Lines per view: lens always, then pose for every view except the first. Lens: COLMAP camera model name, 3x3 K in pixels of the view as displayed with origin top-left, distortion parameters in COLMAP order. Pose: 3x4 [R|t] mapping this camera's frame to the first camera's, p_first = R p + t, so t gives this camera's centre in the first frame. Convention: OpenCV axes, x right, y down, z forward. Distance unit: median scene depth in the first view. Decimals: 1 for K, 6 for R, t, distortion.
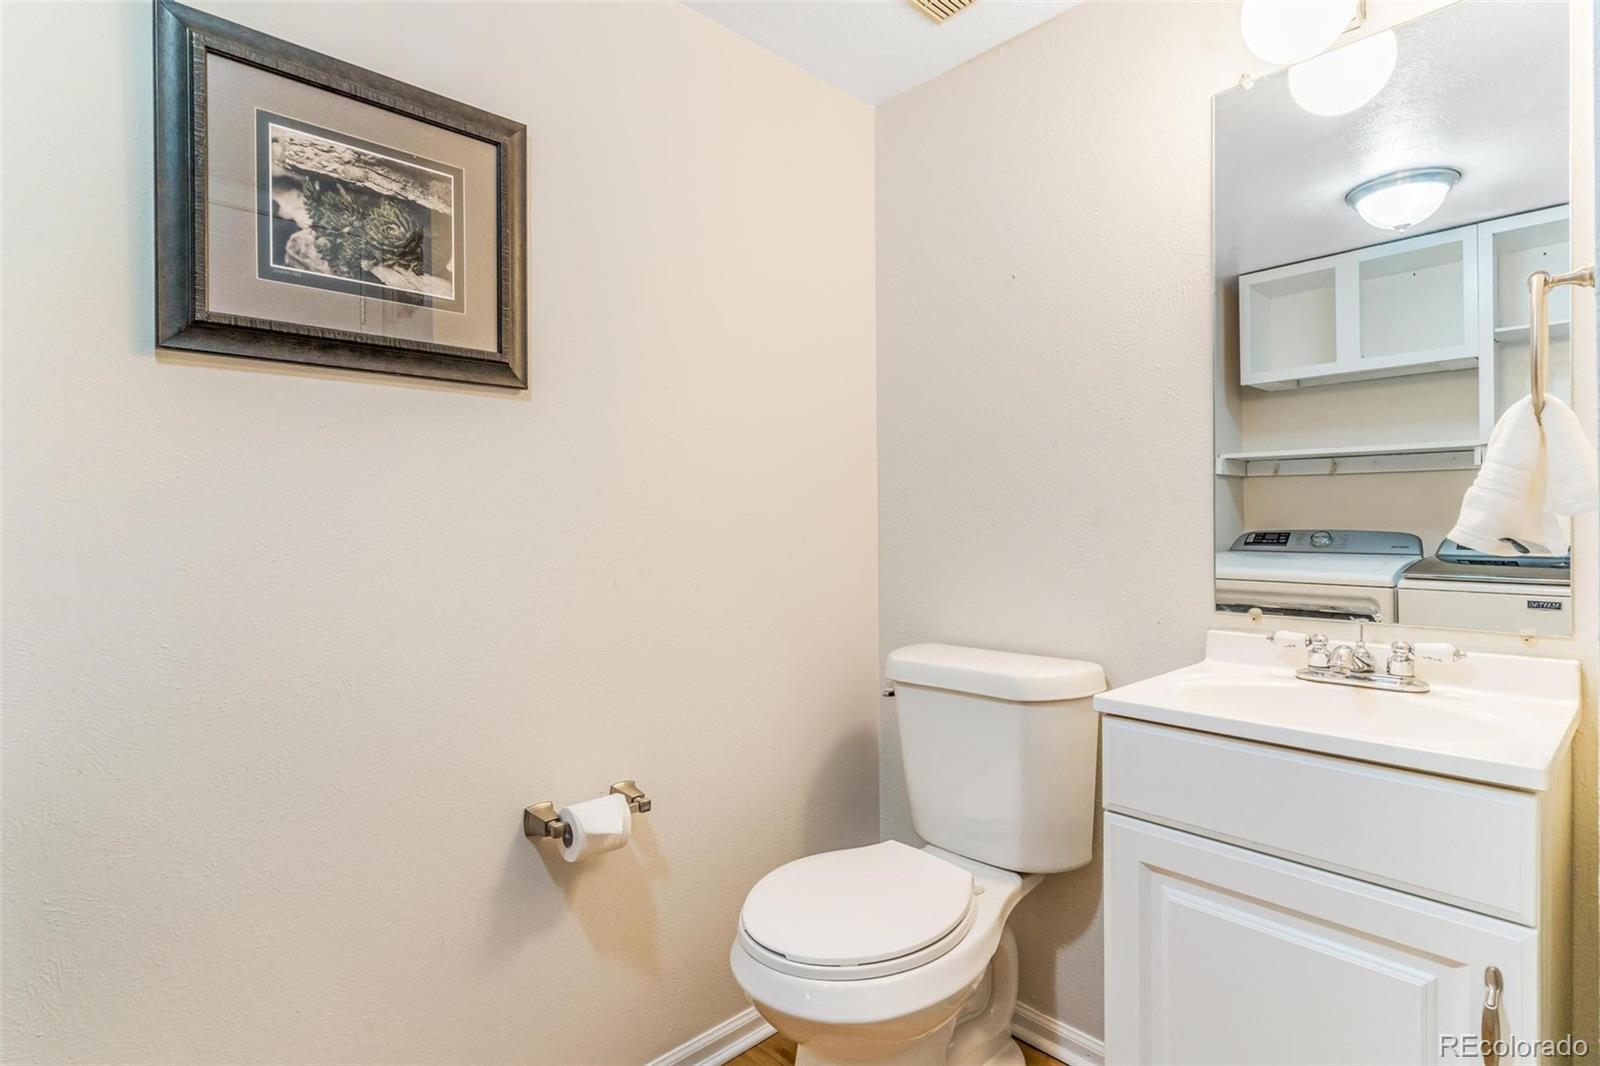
lens RADIAL K [[795.2, 0, 798.1], [0, 795.2, 527.2], [0, 0, 1]] dist [0.012020, 0.001848]
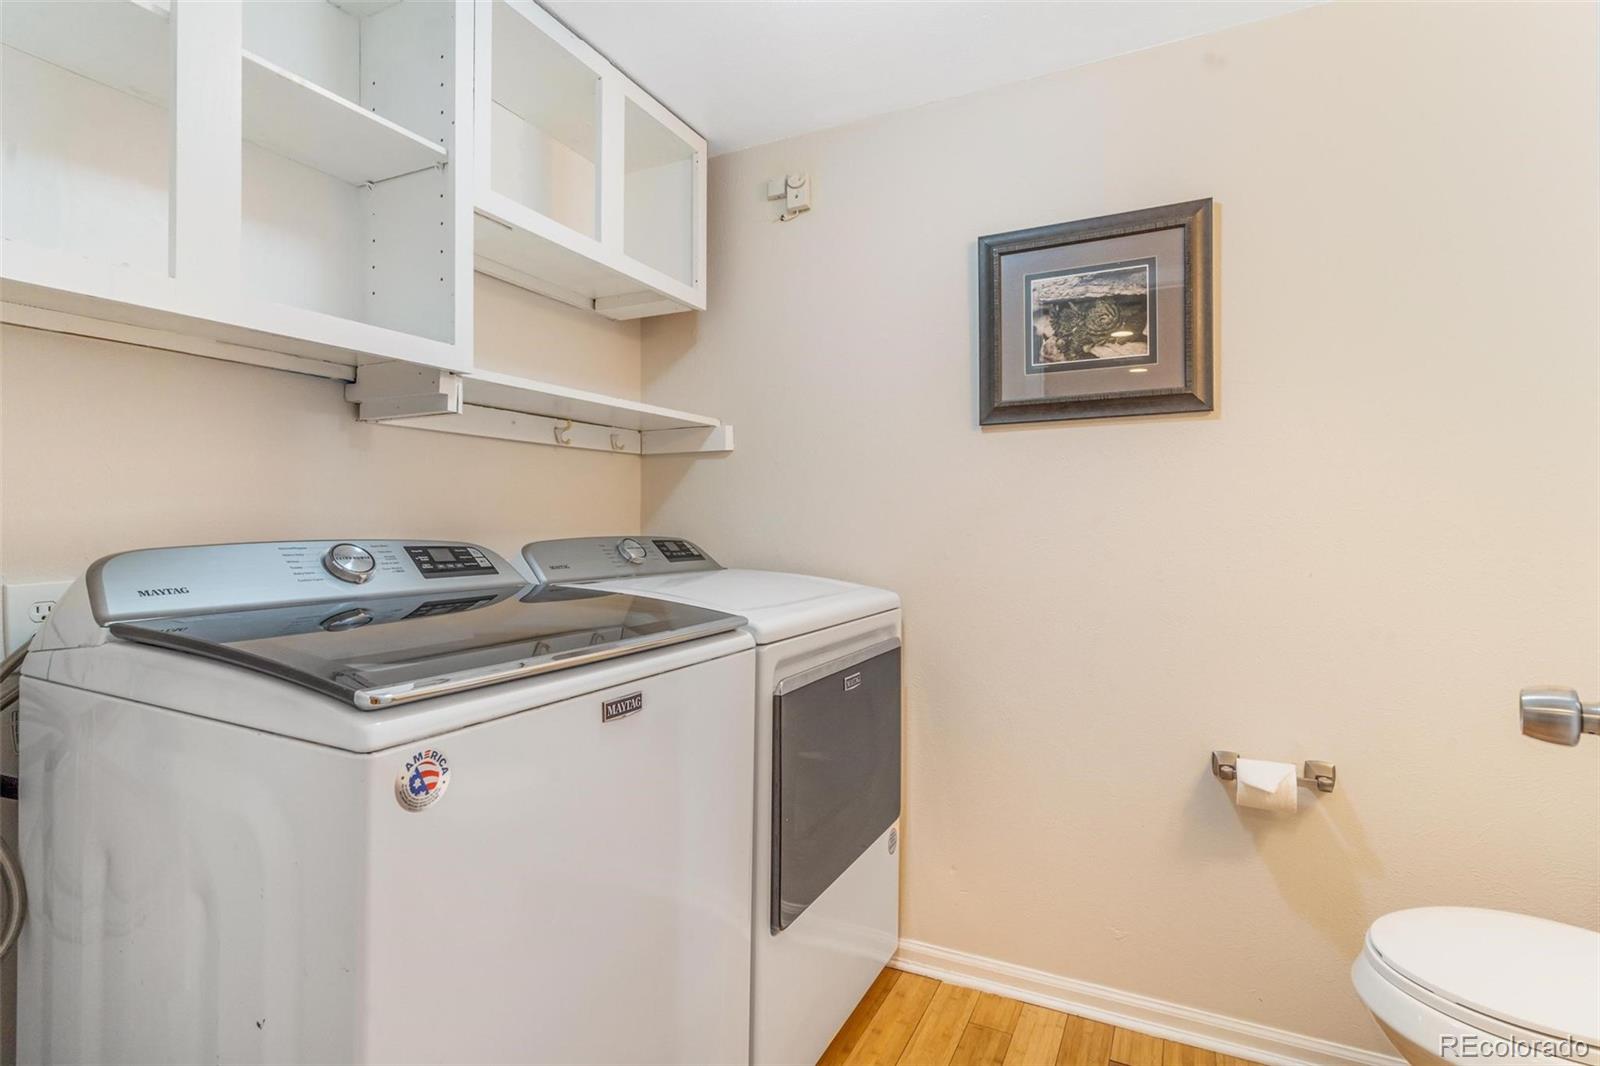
lens RADIAL K [[795.2, 0, 806.6], [0, 795.2, 524.7], [0, 0, 1]] dist [0.012020, 0.001848]
pose [[0.354106, 0.011807, -0.935131, 0.686773], [-0.000933, 0.999924, 0.012271, -0.013771], [0.935205, -0.003472, 0.354091, -0.027691]]
